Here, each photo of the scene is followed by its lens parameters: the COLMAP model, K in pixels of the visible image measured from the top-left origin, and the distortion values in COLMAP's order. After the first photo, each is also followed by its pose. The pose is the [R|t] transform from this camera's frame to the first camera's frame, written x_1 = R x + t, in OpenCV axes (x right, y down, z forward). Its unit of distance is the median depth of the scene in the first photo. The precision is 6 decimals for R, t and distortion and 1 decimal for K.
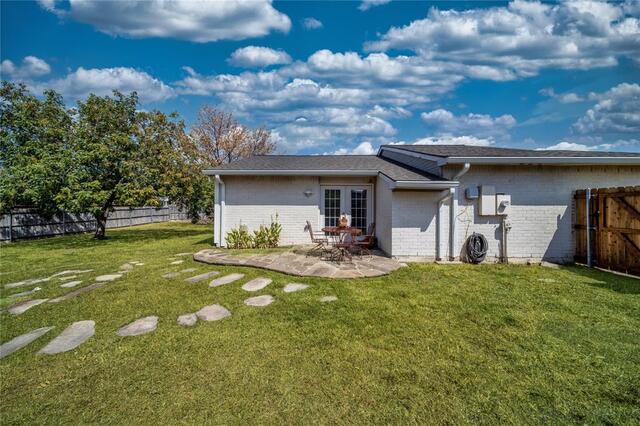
lens RADIAL K [[223.9, 0, 320.2], [0, 223.9, 209.2], [0, 0, 1]] dist [0.002080, 0.000040]
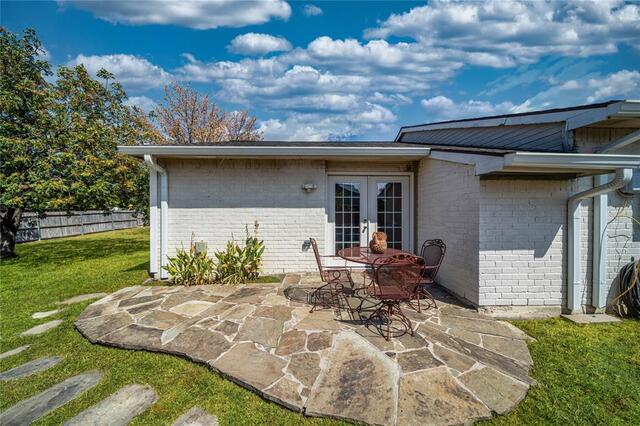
lens RADIAL K [[223.9, 0, 322.1], [0, 223.9, 215.0], [0, 0, 1]] dist [0.002080, 0.000040]
pose [[0.999127, -0.006643, 0.041243, -0.044693], [0.006045, 0.999875, 0.014592, -0.006588], [-0.041335, -0.014330, 0.999043, 0.404720]]
